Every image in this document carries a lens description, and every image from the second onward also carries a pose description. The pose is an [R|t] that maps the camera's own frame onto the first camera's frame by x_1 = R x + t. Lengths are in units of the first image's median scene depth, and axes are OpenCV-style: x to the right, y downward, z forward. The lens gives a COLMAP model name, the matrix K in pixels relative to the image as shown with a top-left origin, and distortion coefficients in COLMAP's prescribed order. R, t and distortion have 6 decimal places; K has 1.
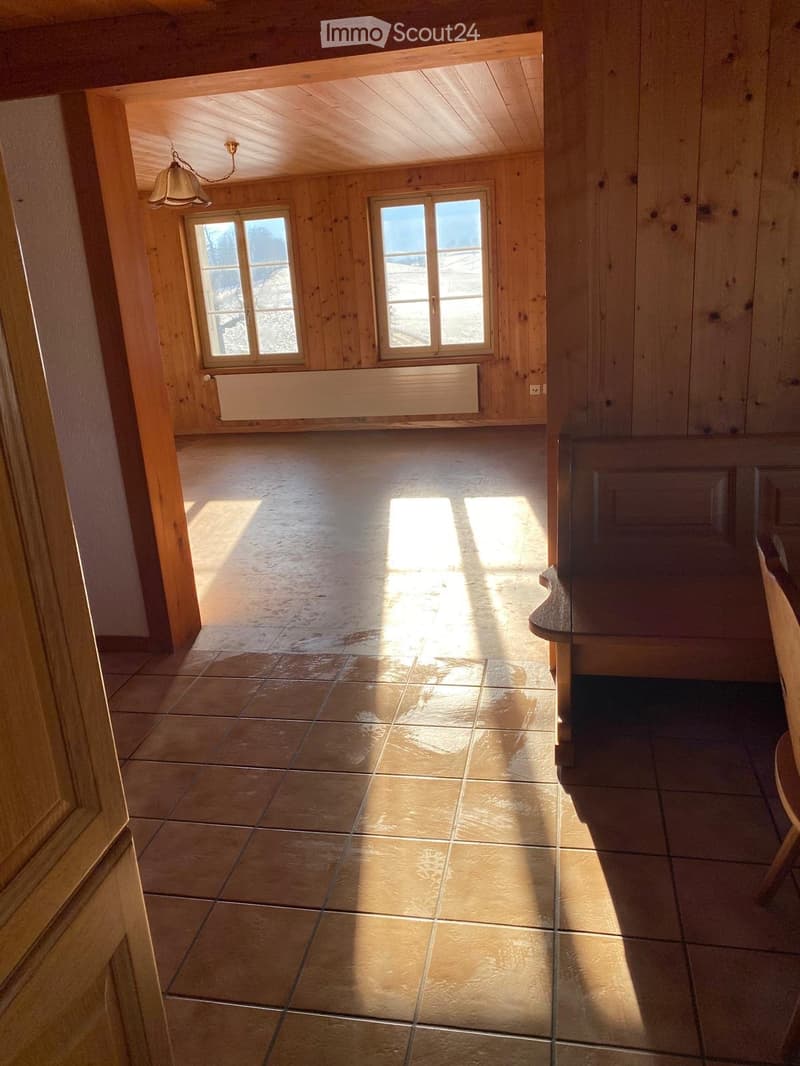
lens RADIAL K [[819.6, 0, 400.0], [0, 819.6, 533.0], [0, 0, 1]] dist [0.054912, -0.081249]
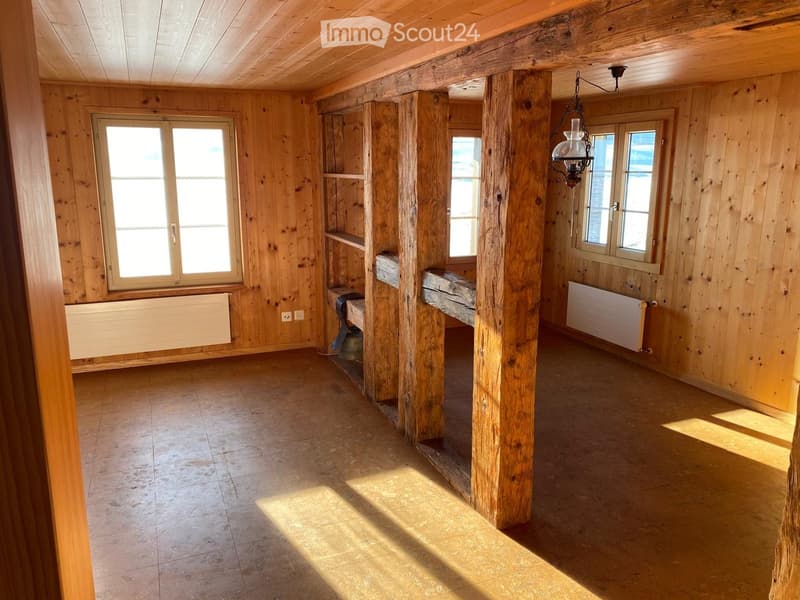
lens RADIAL K [[615.1, 0, 399.6], [0, 615.1, 301.8], [0, 0, 1]] dist [0.054912, -0.081249]
pose [[0.823745, -0.052262, 0.564547, -0.147536], [0.117857, 0.989775, -0.080341, -0.114362], [-0.554575, 0.132716, 0.821482, 0.296318]]
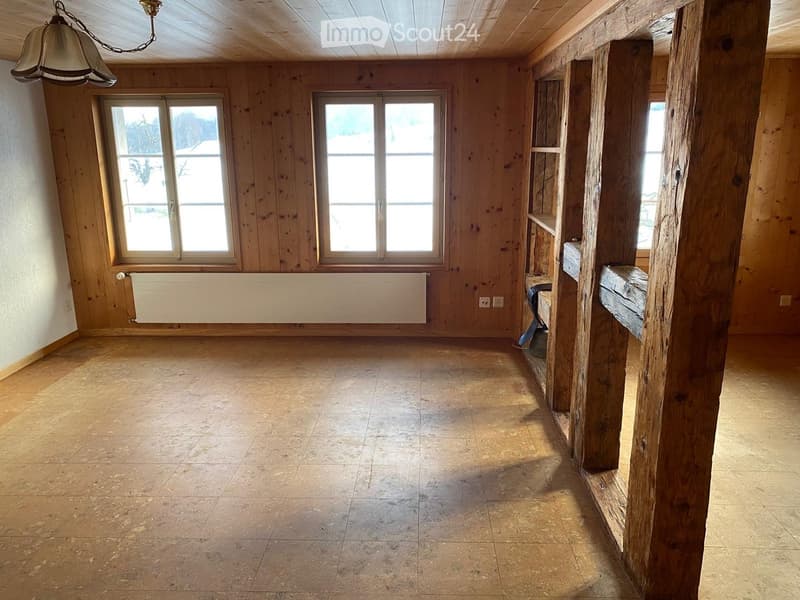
lens RADIAL K [[615.1, 0, 399.6], [0, 615.1, 301.8], [0, 0, 1]] dist [0.054912, -0.081249]
pose [[0.985509, 0.020372, 0.168395, -0.053513], [-0.008429, 0.997417, -0.071335, -0.122170], [-0.169413, 0.068882, 0.983135, 0.313341]]
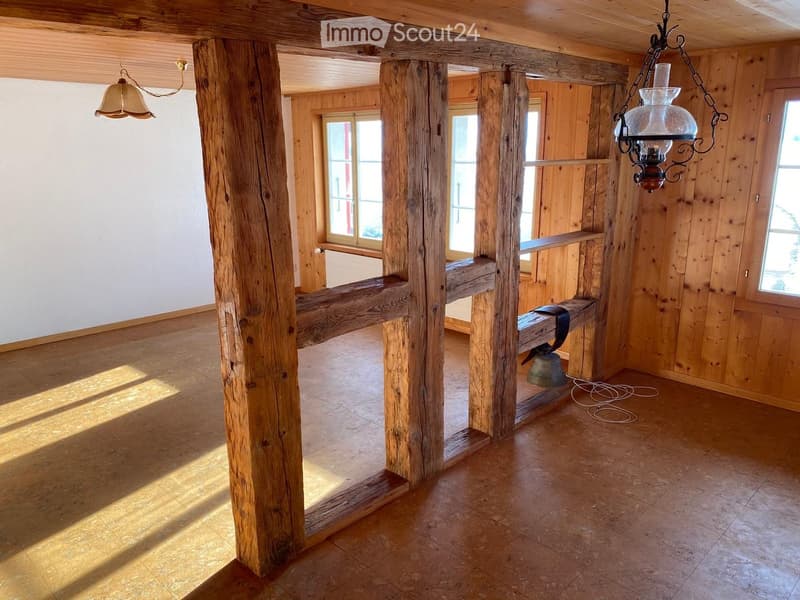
lens RADIAL K [[615.1, 0, 399.6], [0, 615.1, 301.8], [0, 0, 1]] dist [0.054912, -0.081249]
pose [[0.834453, 0.194142, -0.515749, 0.350556], [-0.218151, 0.975809, 0.014365, -0.164581], [0.506061, 0.100525, 0.856620, 0.331537]]
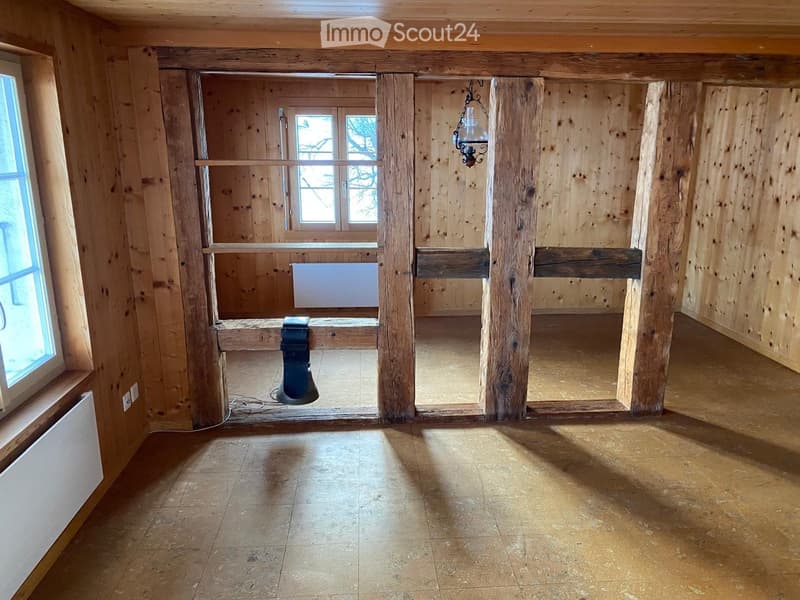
lens RADIAL K [[615.1, 0, 399.6], [0, 615.1, 301.8], [0, 0, 1]] dist [0.054912, -0.081249]
pose [[-0.269369, -0.173194, 0.947335, -0.318315], [0.312710, 0.914662, 0.256137, -0.300727], [-0.910853, 0.365237, -0.192222, 0.892593]]
